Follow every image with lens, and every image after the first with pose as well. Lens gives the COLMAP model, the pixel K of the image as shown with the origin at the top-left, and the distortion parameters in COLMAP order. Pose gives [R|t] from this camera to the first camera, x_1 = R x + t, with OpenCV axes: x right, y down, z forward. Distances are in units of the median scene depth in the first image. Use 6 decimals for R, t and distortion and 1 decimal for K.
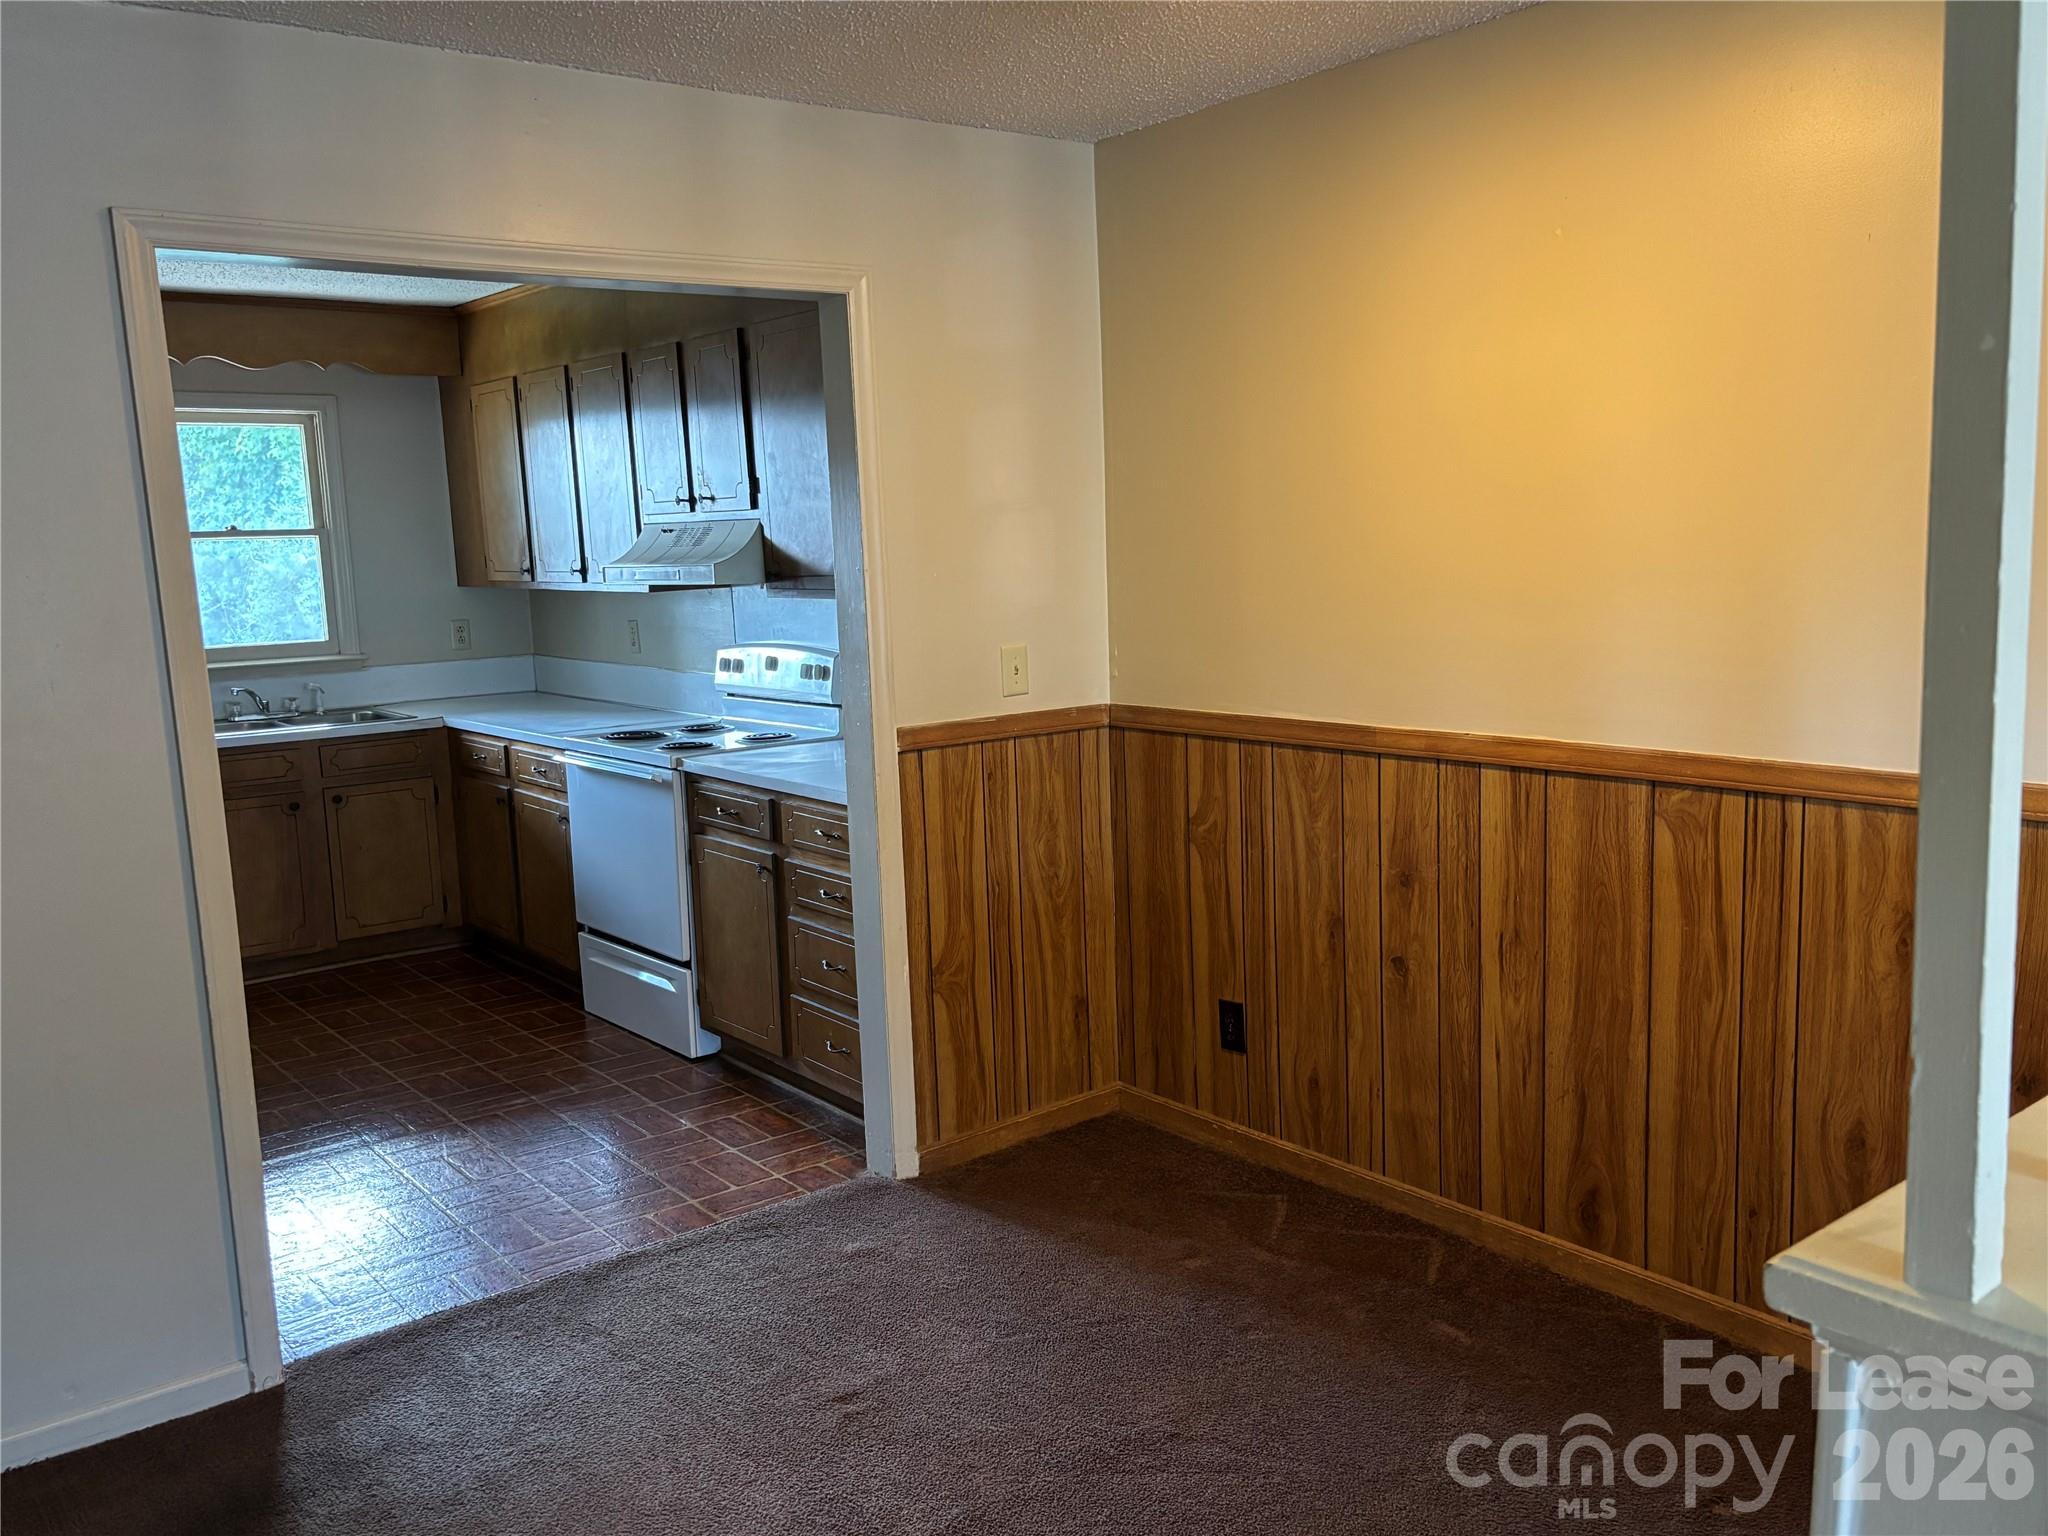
lens RADIAL K [[1670.5, 0, 1024.0], [0, 1670.5, 768.0], [0, 0, 1]] dist [0.027077, -0.004192]
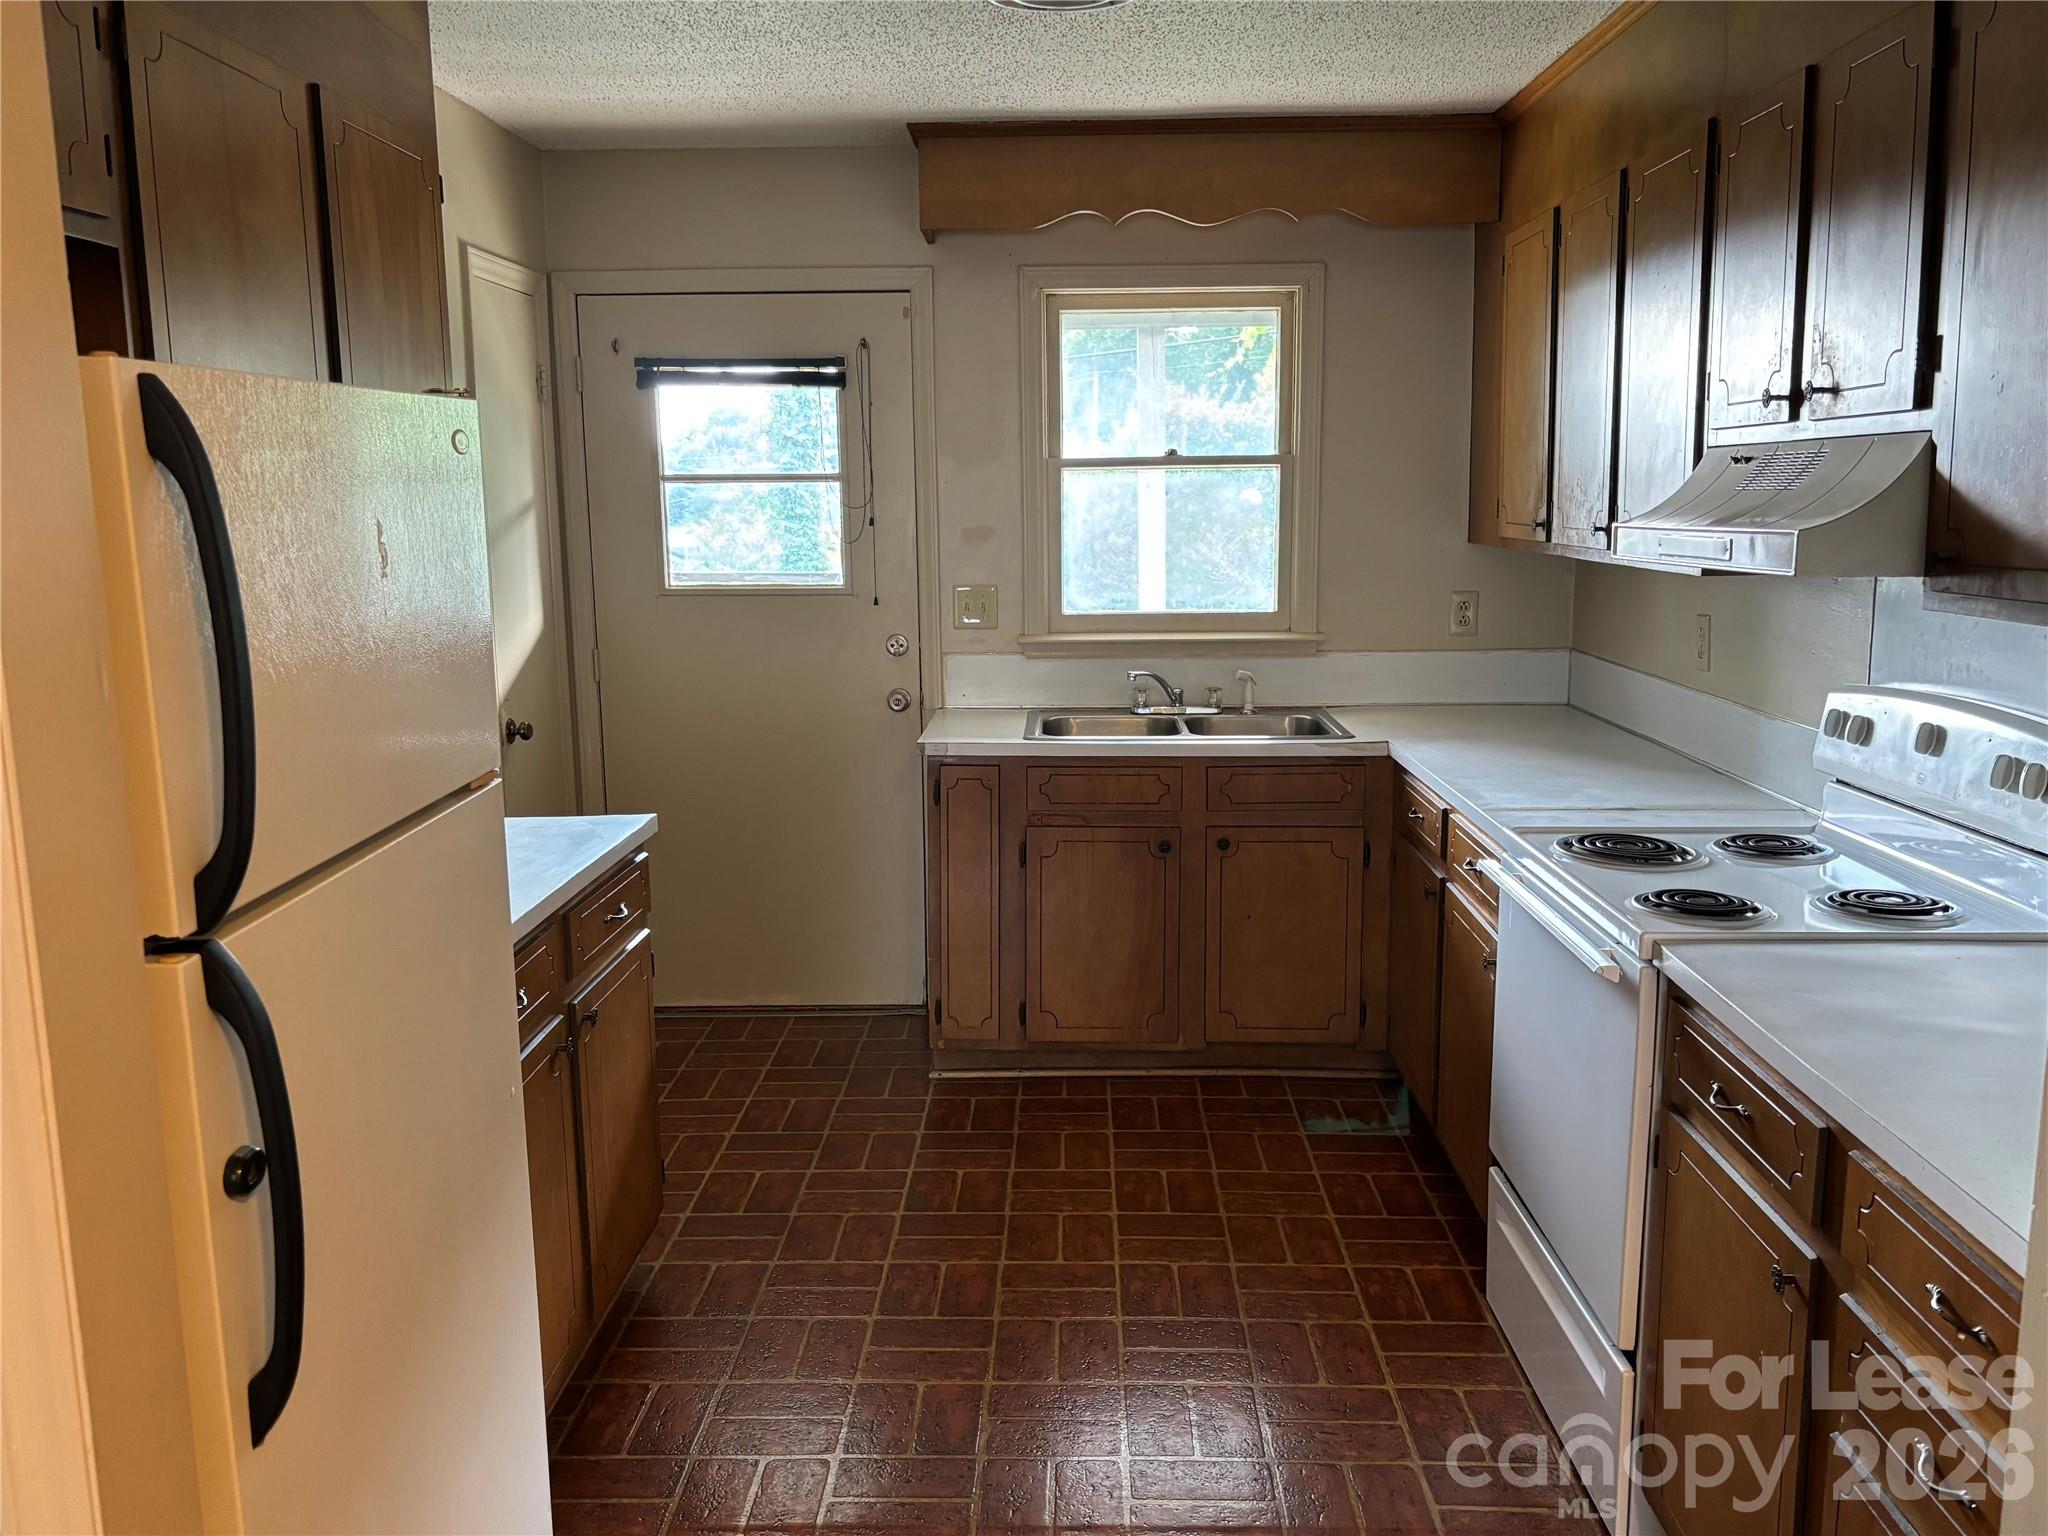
lens RADIAL K [[1670.5, 0, 1024.0], [0, 1670.5, 768.0], [0, 0, 1]] dist [0.027077, -0.004192]
pose [[0.768028, 0.130284, -0.627024, -0.042983], [-0.108946, 0.991397, 0.072548, -0.055693], [0.631082, 0.012593, 0.775614, 0.420426]]
